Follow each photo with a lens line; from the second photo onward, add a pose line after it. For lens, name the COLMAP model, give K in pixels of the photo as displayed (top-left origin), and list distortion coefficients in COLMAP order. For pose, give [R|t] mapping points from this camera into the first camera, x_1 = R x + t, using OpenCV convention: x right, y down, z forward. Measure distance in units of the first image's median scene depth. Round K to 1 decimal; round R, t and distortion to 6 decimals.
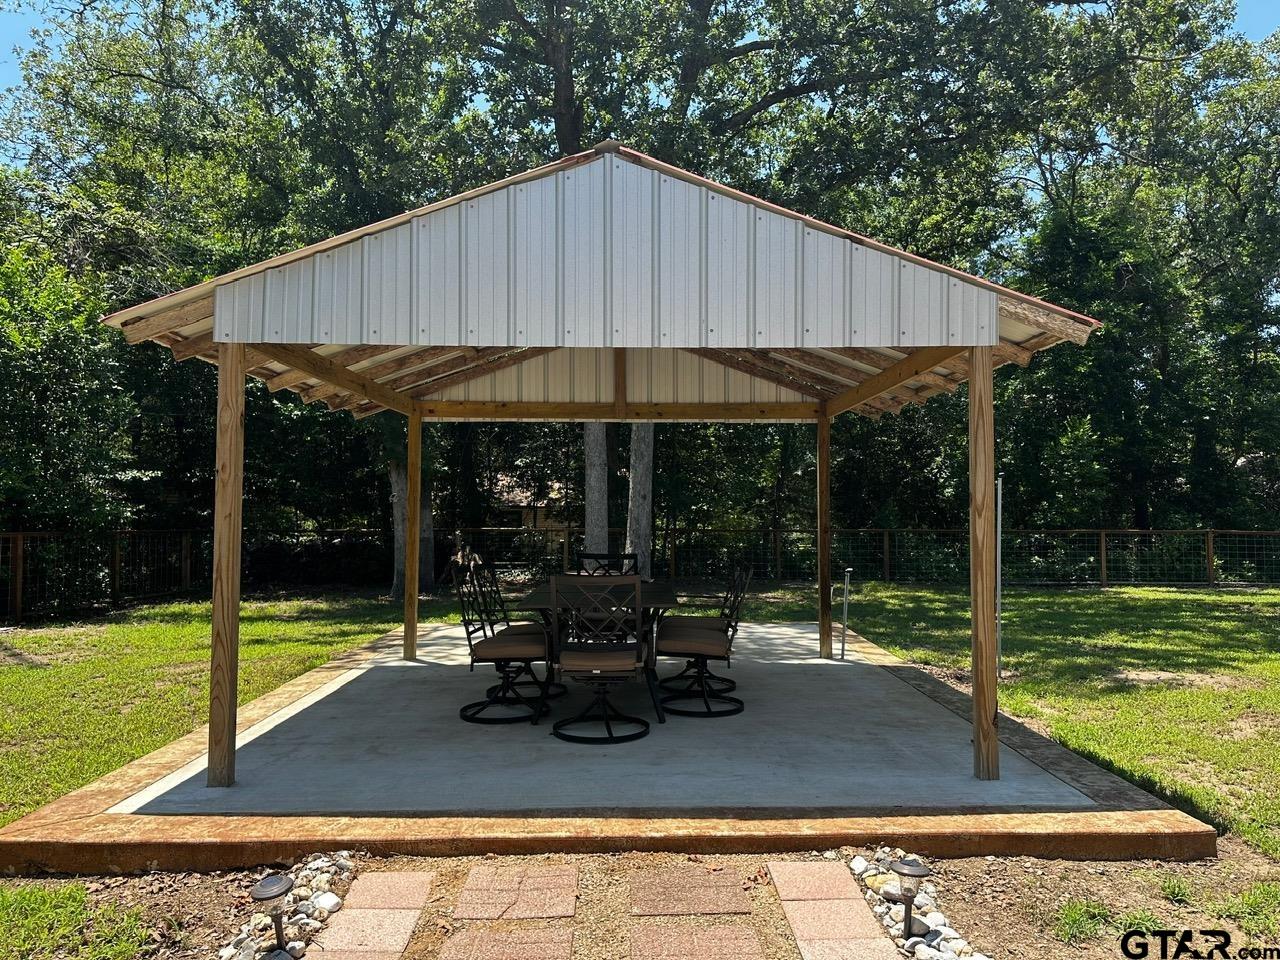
lens RADIAL K [[933.2, 0, 641.5], [0, 933.2, 442.0], [0, 0, 1]] dist [0.193679, -0.002512]
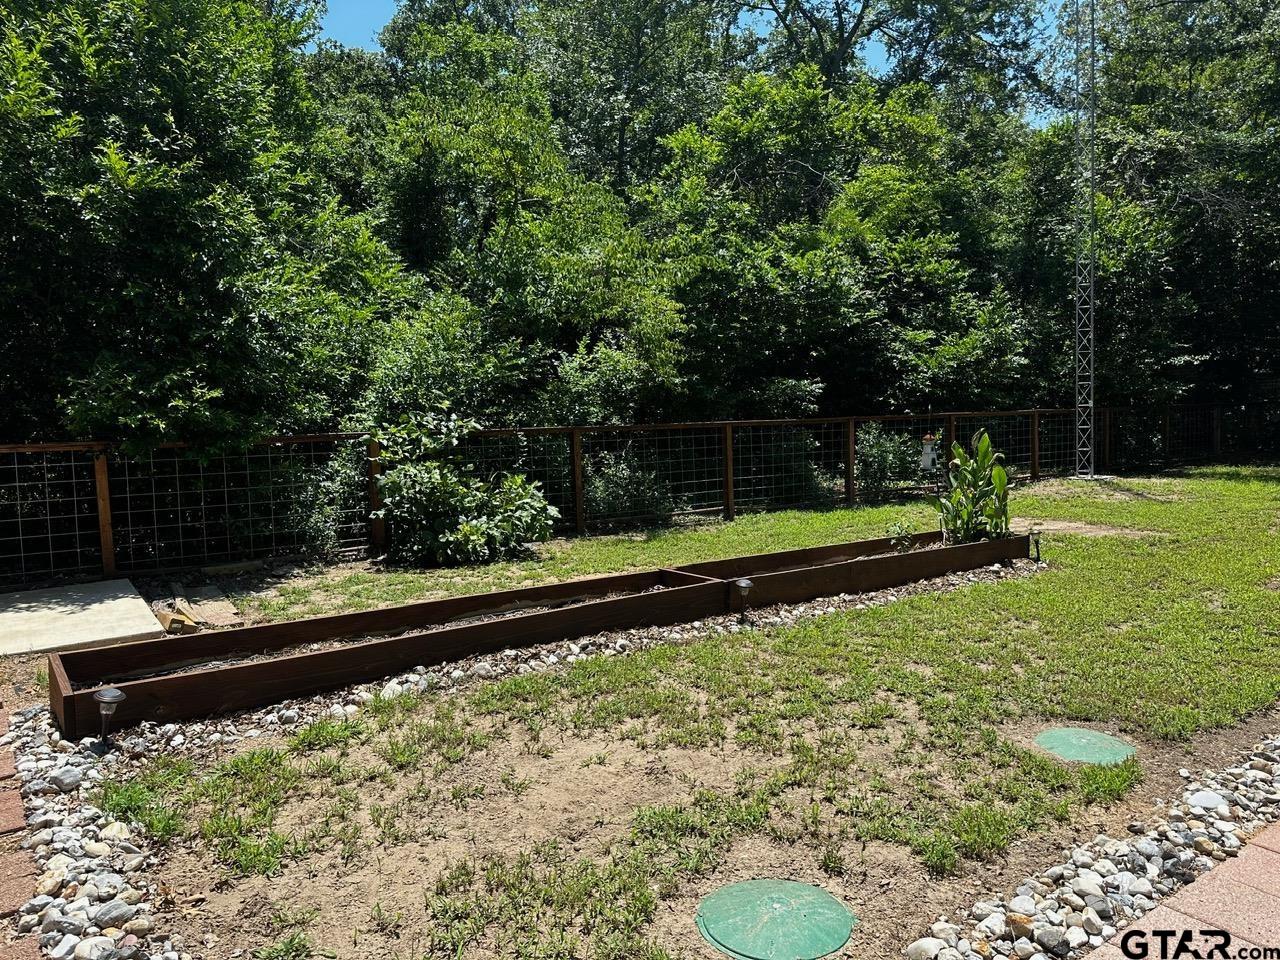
lens RADIAL K [[909.1, 0, 640.8], [0, 909.1, 490.0], [0, 0, 1]] dist [0.005258, -0.016864]
pose [[0.586981, 0.060890, -0.807308, 0.009144], [0.092990, 0.985498, 0.141942, -0.031361], [0.804243, -0.158388, 0.572806, -0.227811]]
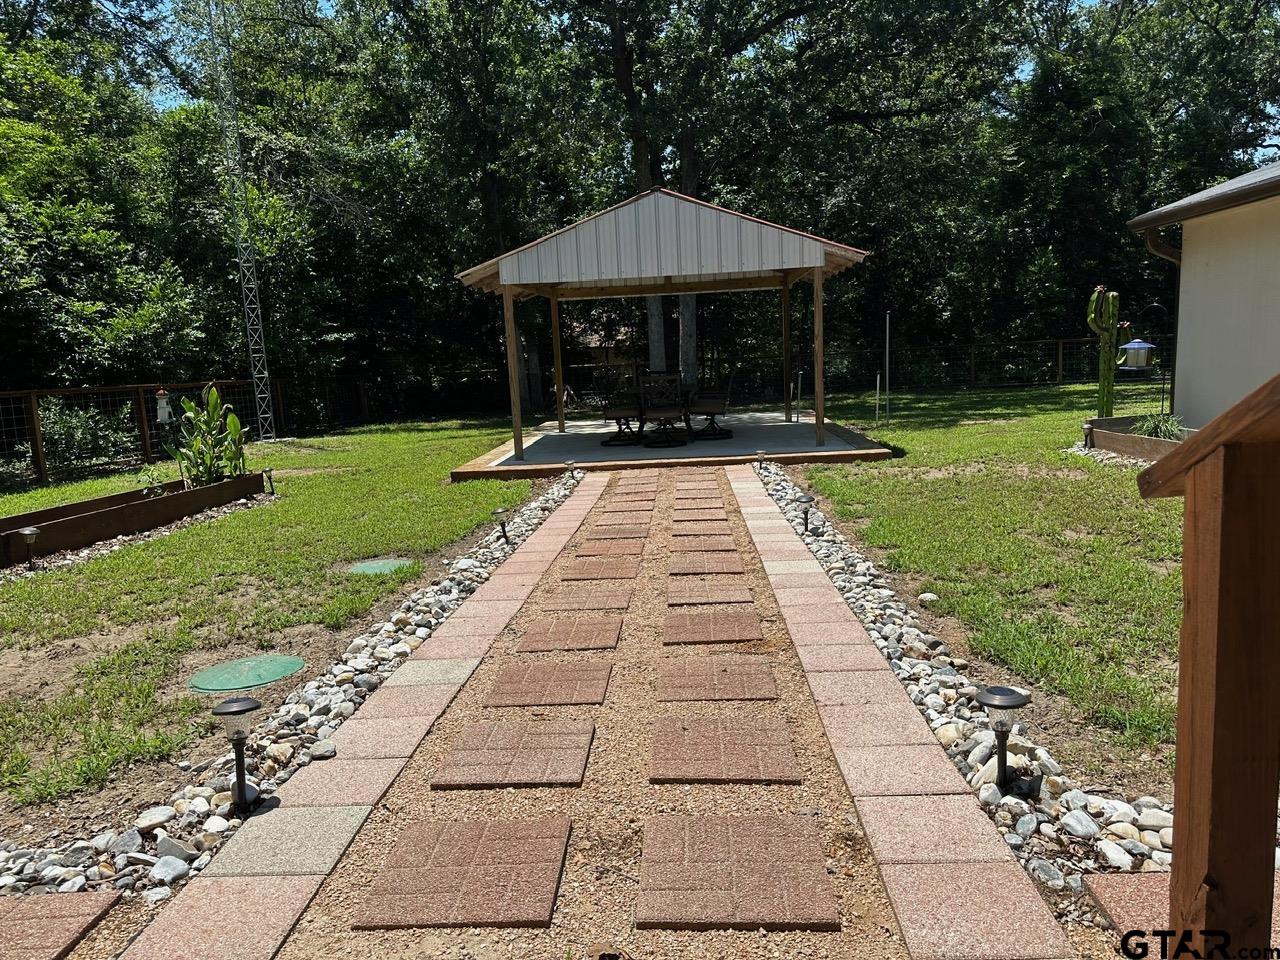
lens RADIAL K [[909.1, 0, 640.8], [0, 909.1, 490.0], [0, 0, 1]] dist [0.005258, -0.016864]
pose [[0.996637, -0.041362, -0.070737, 0.013361], [0.056288, 0.972922, 0.224176, -0.022311], [0.059549, -0.227403, 0.971978, -0.326186]]
